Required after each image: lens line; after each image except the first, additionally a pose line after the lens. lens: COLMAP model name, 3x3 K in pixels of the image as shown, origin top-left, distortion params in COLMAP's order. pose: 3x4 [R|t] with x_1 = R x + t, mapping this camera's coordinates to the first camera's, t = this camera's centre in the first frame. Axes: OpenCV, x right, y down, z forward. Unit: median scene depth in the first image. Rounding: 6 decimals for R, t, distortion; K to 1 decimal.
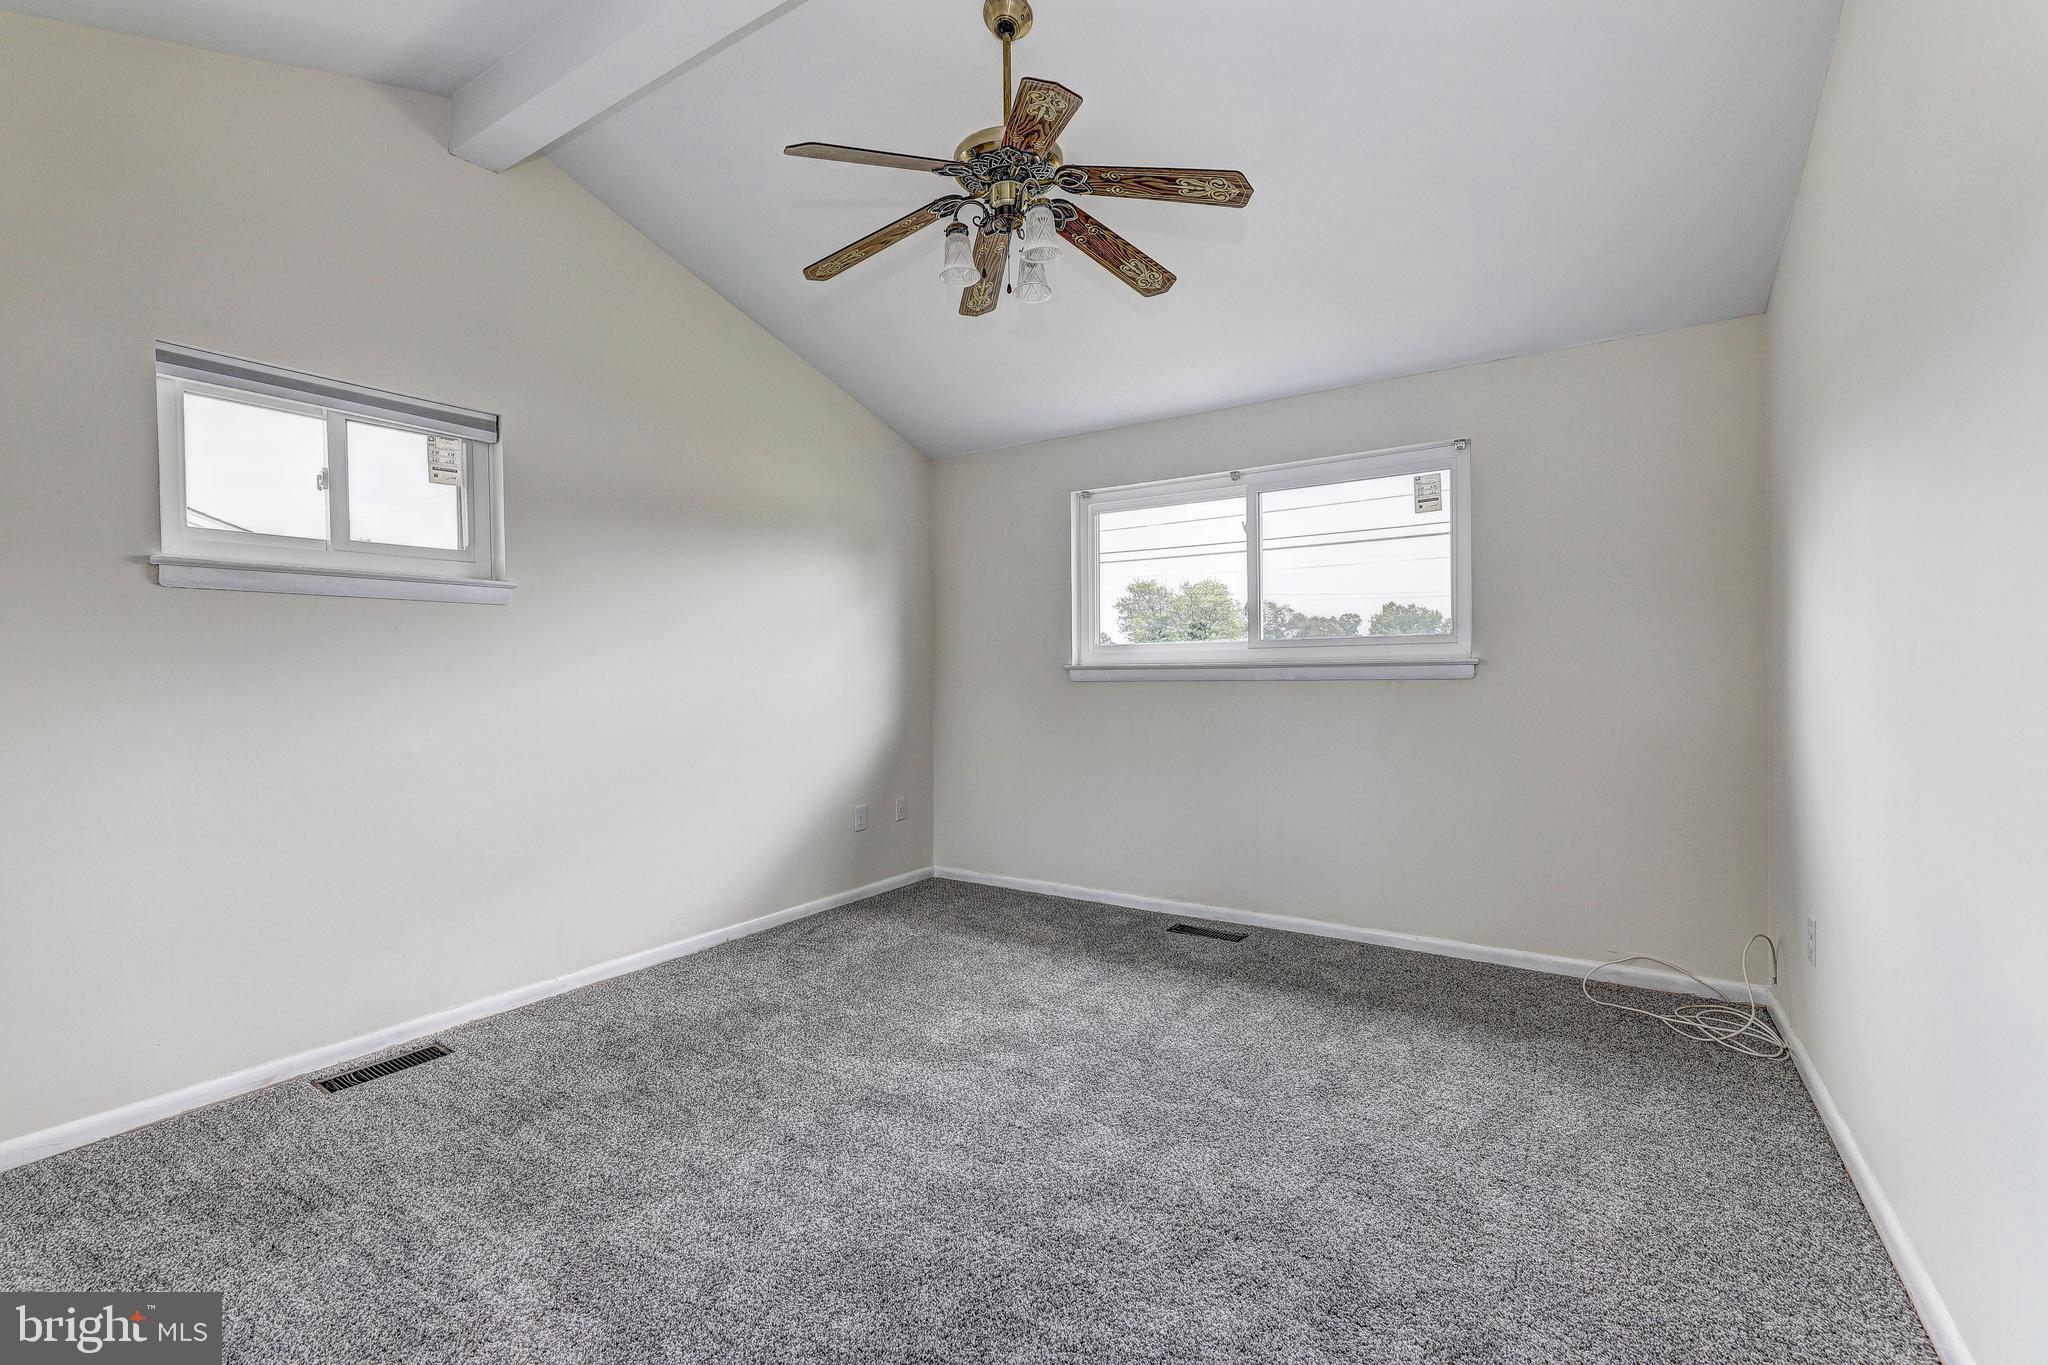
lens RADIAL K [[892.9, 0, 1050.7], [0, 892.9, 681.1], [0, 0, 1]] dist [-0.000406, -0.000508]
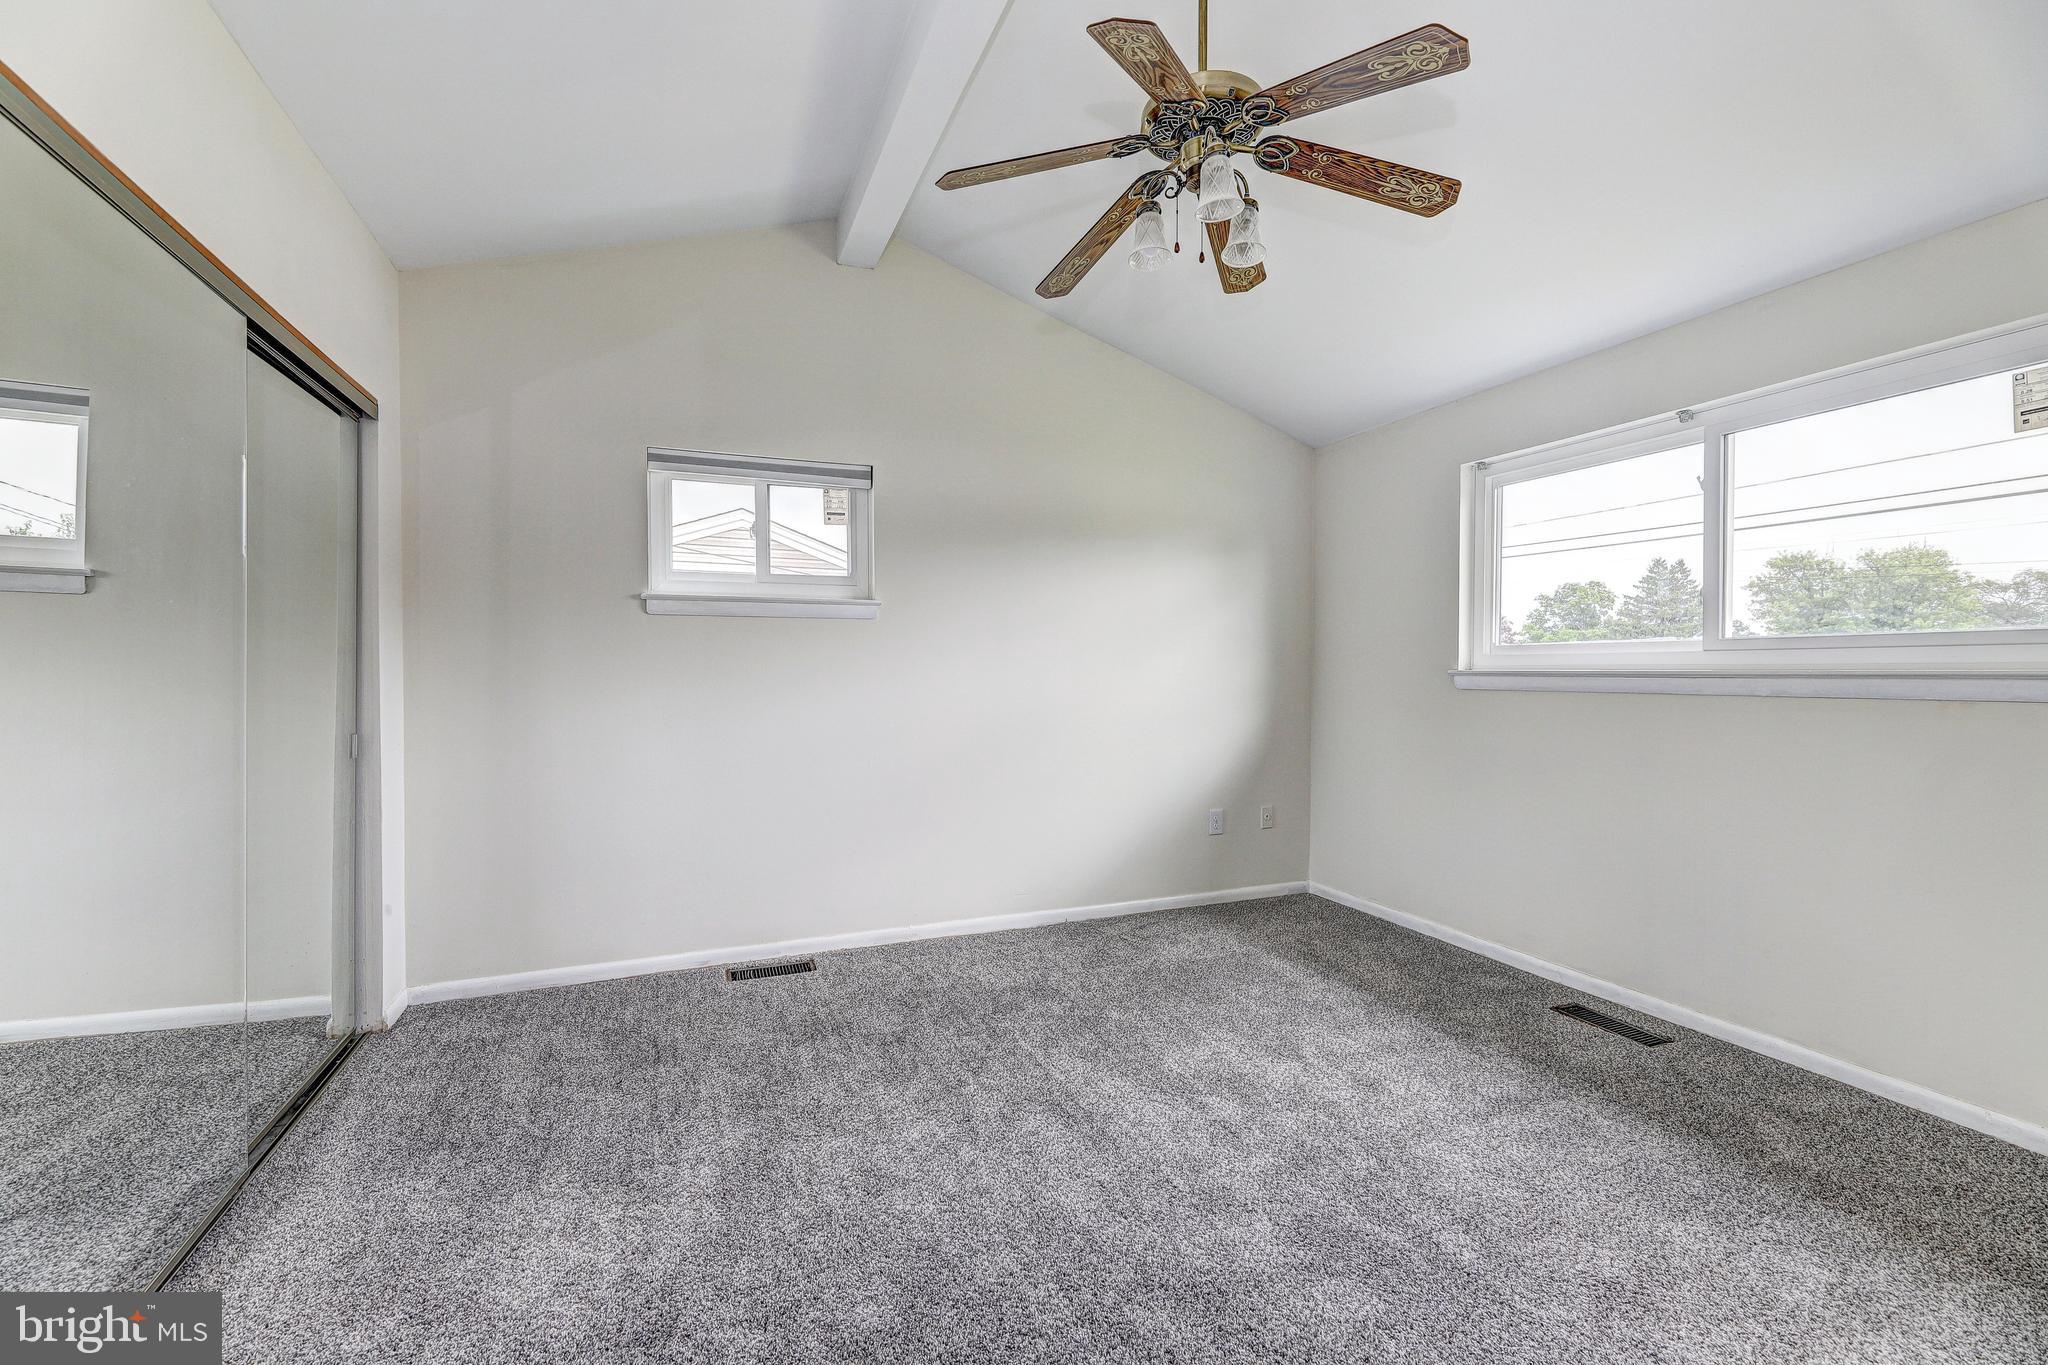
lens RADIAL K [[862.5, 0, 1024.0], [0, 862.5, 682.5], [0, 0, 1]] dist [-0.000400, -0.004047]
pose [[0.814132, 0.019772, -0.580344, 0.253527], [-0.014747, 0.999802, 0.013375, -0.016354], [0.580493, -0.002331, 0.814262, 0.149433]]
